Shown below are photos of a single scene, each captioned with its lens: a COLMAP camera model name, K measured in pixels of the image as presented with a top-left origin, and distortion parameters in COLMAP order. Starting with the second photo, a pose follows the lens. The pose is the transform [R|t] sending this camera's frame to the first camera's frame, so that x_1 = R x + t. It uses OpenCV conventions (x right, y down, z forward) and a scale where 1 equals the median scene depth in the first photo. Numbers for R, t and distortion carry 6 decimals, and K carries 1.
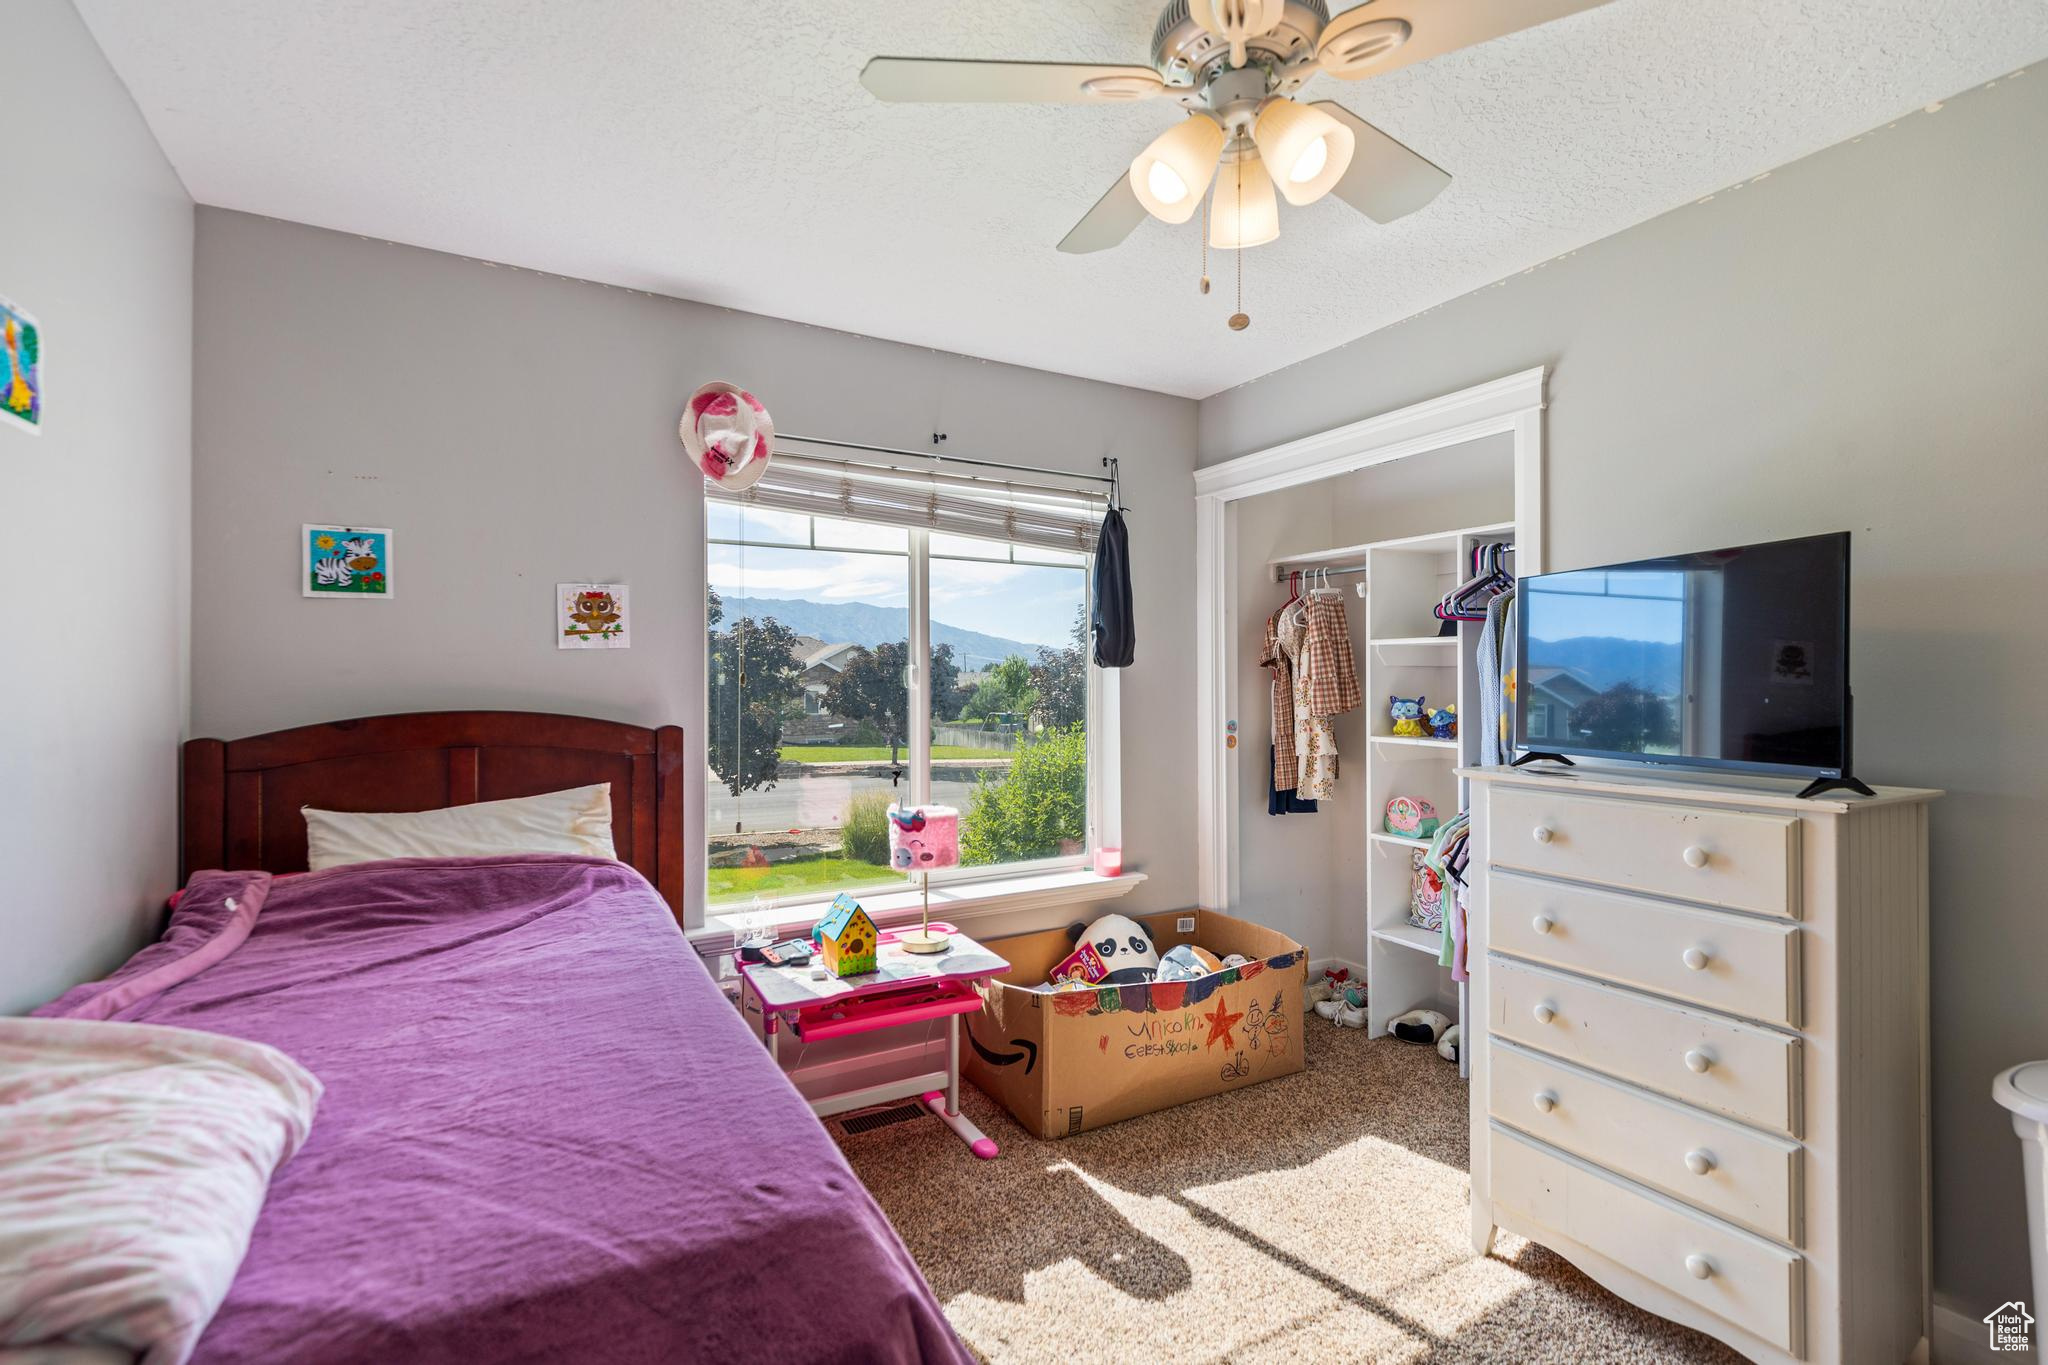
lens RADIAL K [[929.6, 0, 1028.5], [0, 929.6, 678.1], [0, 0, 1]] dist [0.006275, -0.001127]
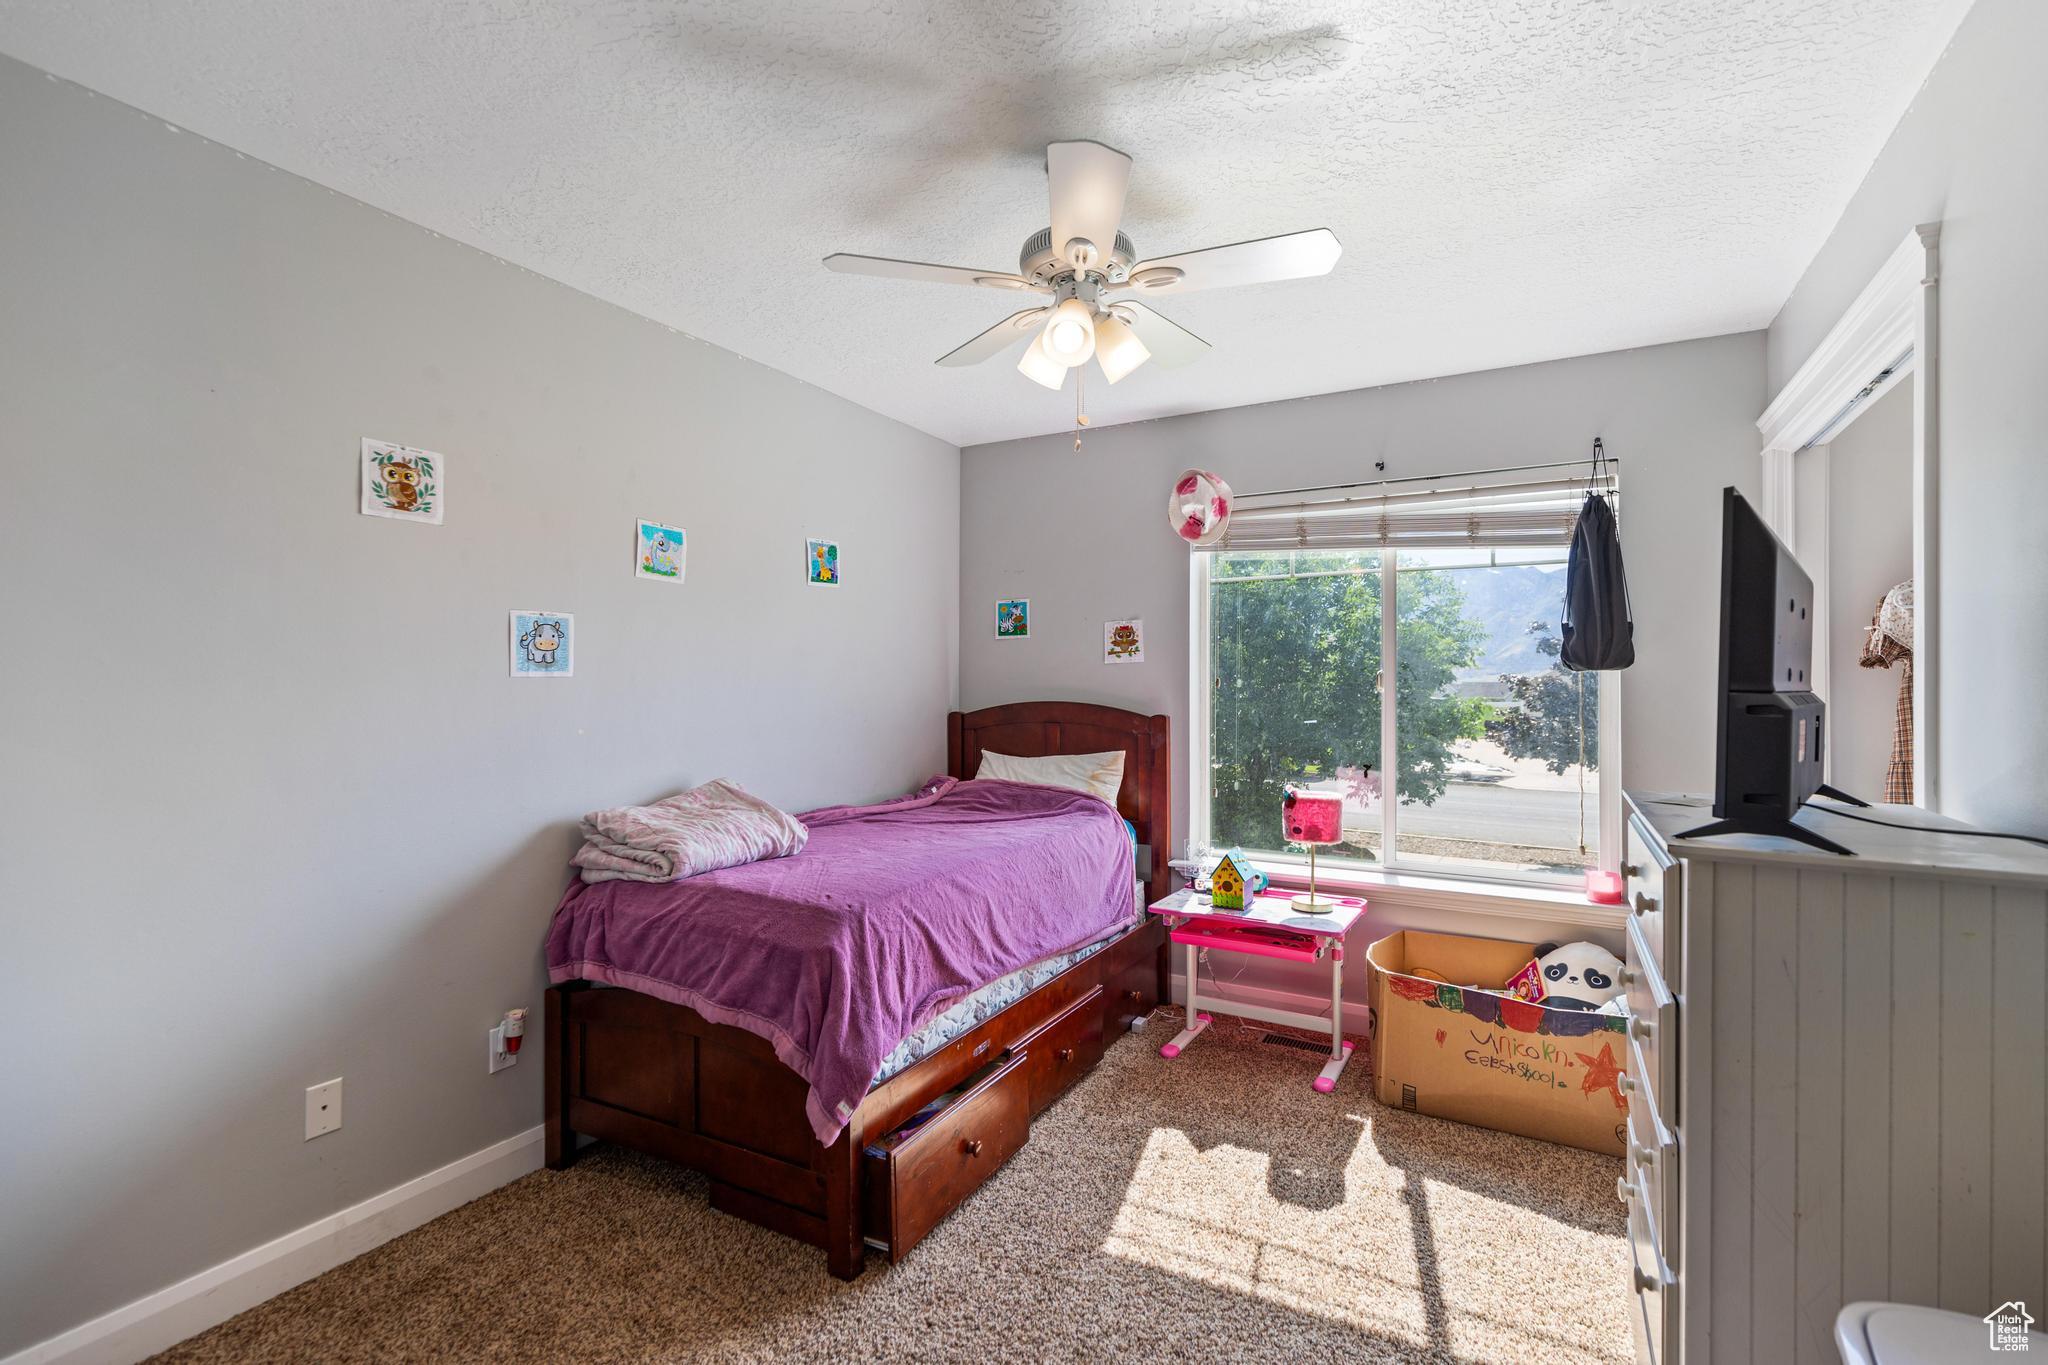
lens RADIAL K [[929.6, 0, 1022.6], [0, 929.6, 686.6], [0, 0, 1]] dist [0.006275, -0.001127]
pose [[0.503614, 0.004100, -0.863919, 0.799096], [0.000496, 0.999987, 0.005035, -0.000573], [0.863929, -0.002965, 0.503605, 0.088773]]
